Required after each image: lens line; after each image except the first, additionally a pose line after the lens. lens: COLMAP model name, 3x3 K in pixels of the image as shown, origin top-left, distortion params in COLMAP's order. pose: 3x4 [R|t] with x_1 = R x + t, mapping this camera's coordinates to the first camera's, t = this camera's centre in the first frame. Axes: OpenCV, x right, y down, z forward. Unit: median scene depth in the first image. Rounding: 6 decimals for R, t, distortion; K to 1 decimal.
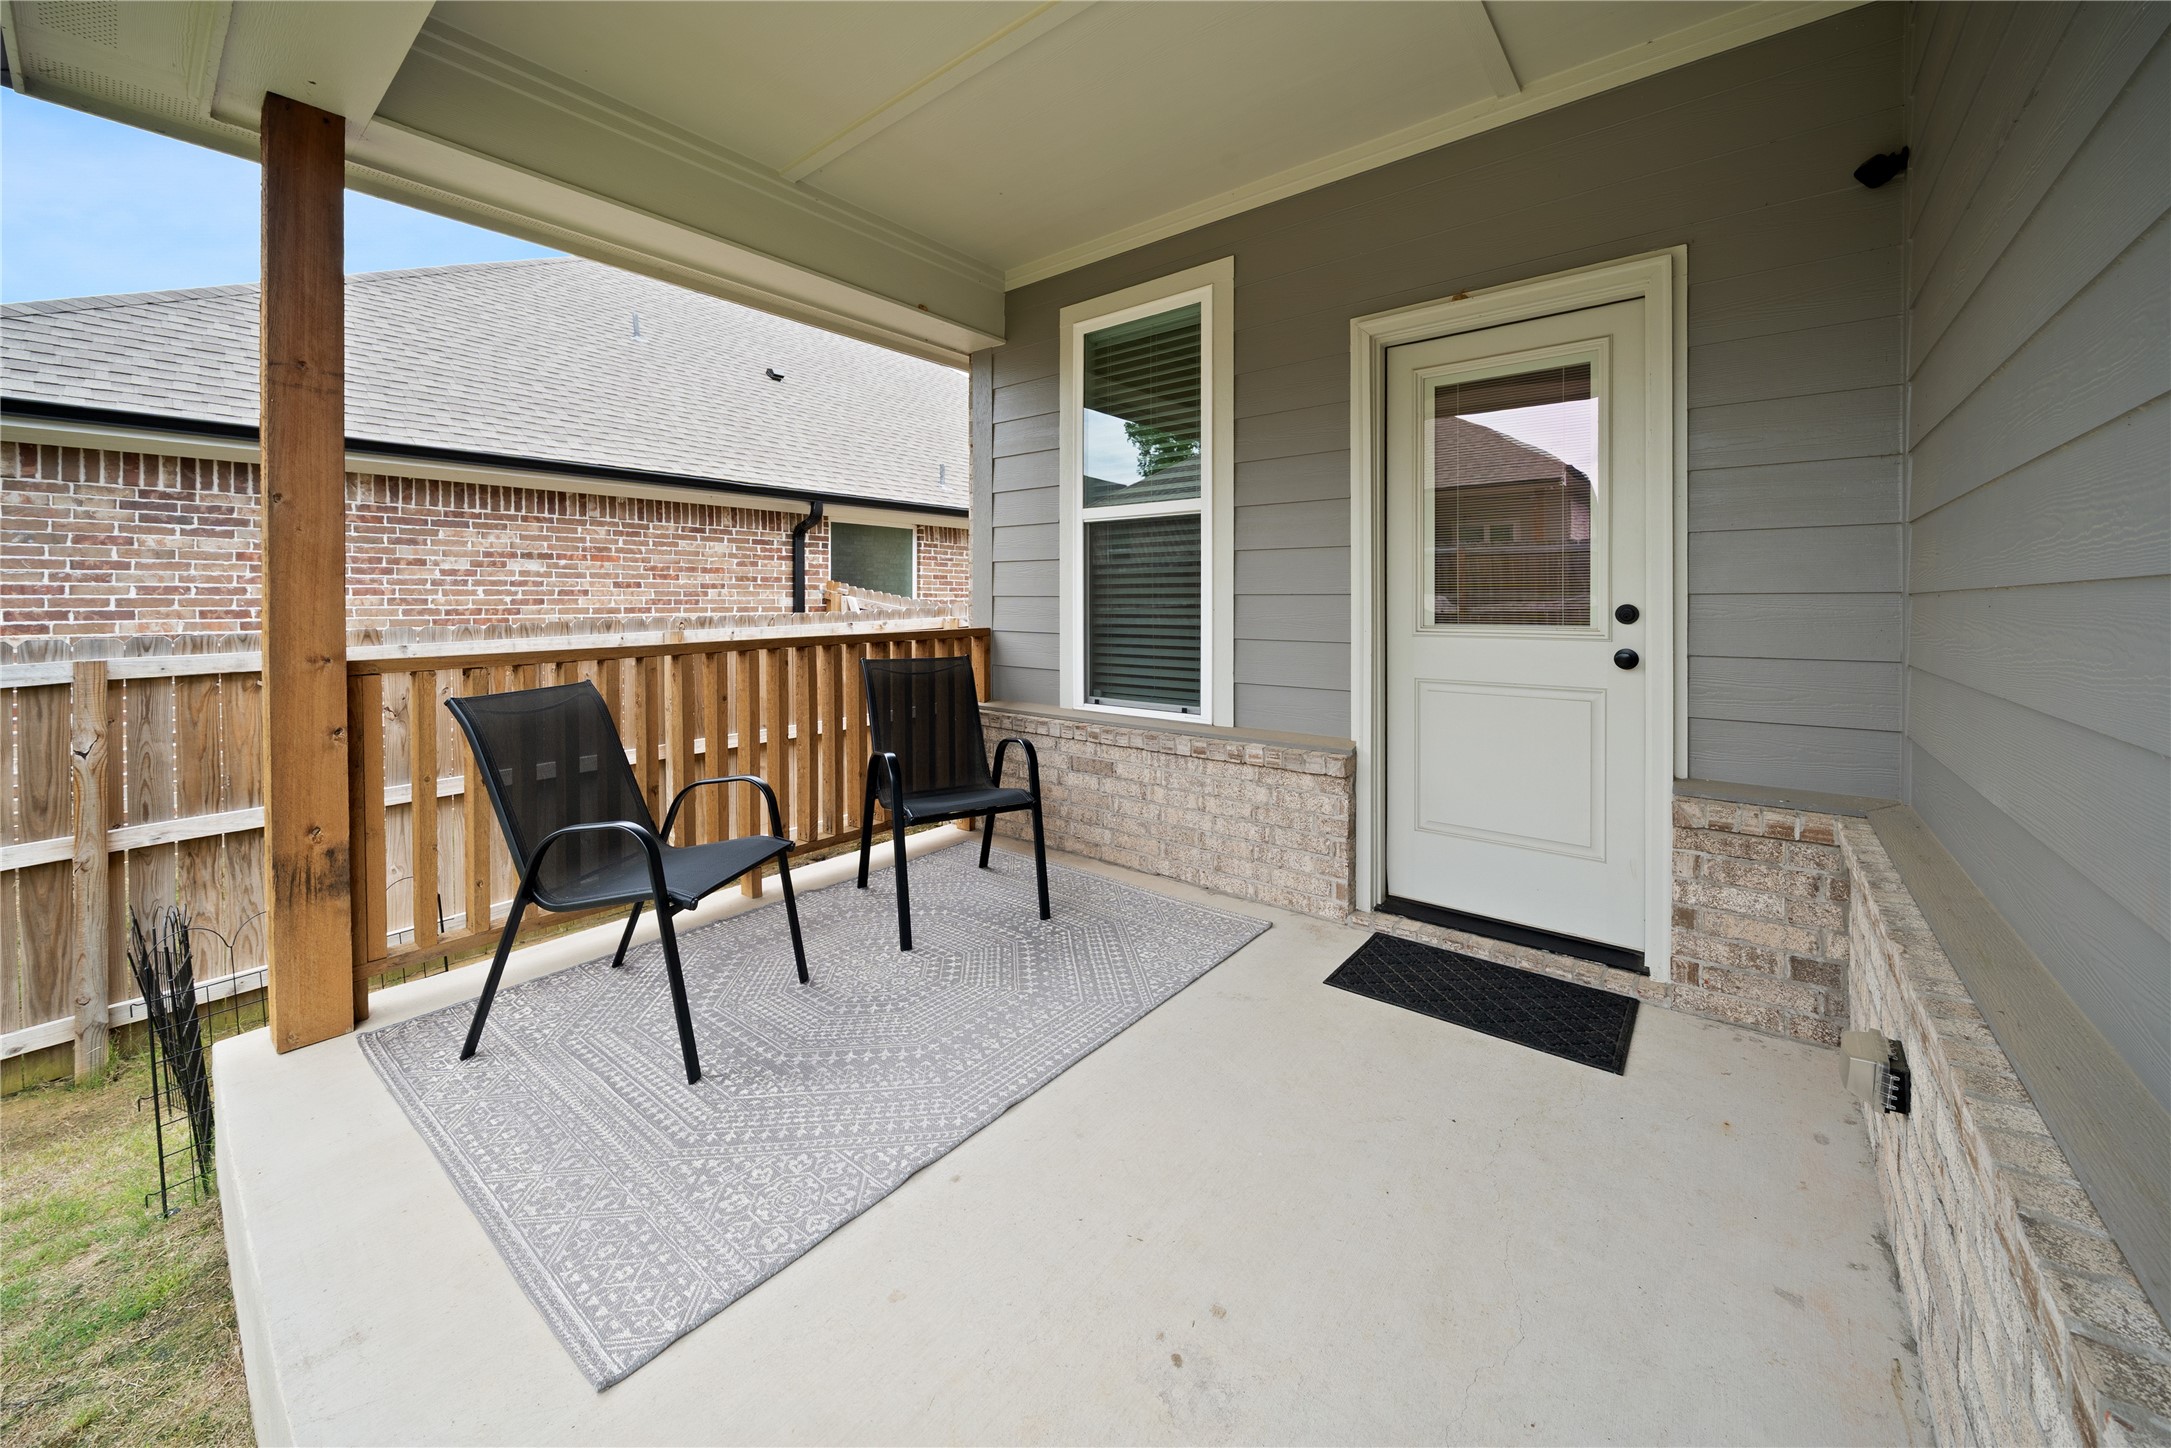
lens RADIAL K [[809.6, 0, 1087.5], [0, 809.6, 601.0], [0, 0, 1]] dist [-0.016908, -0.000075]
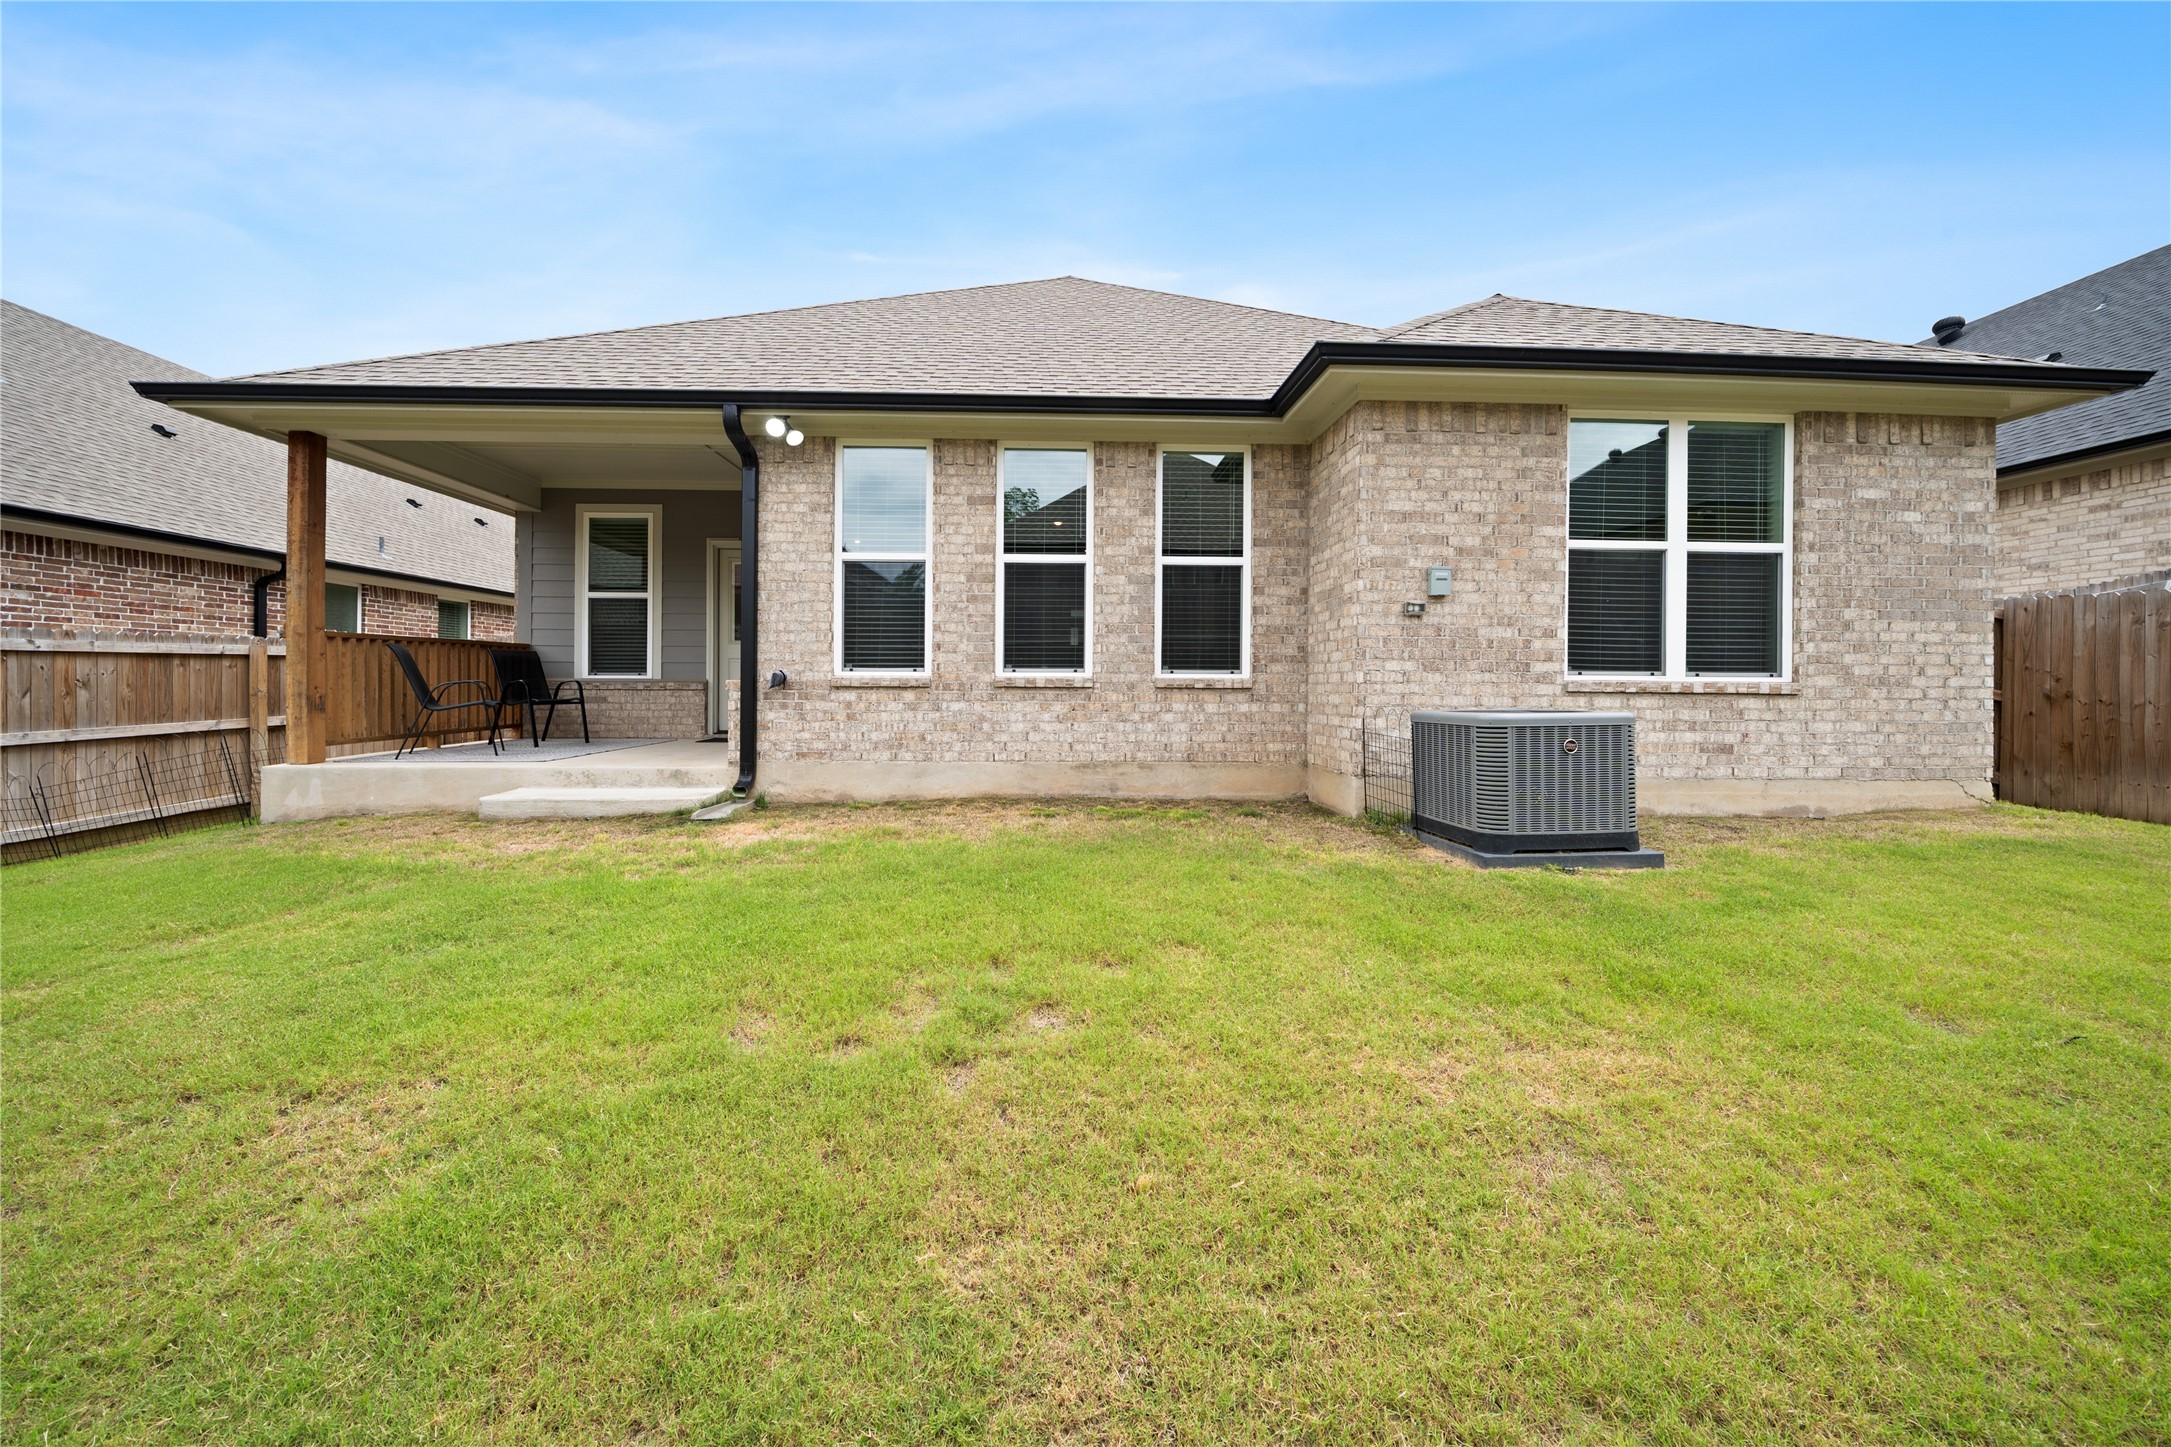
lens RADIAL K [[788.5, 0, 1082.8], [0, 788.5, 691.4], [0, 0, 1]] dist [-0.013883, 0.000047]
pose [[0.748570, -0.000516, 0.663056, -0.439495], [-0.004423, 0.999974, 0.005772, 0.154312], [-0.663041, -0.007253, 0.748548, -1.653626]]
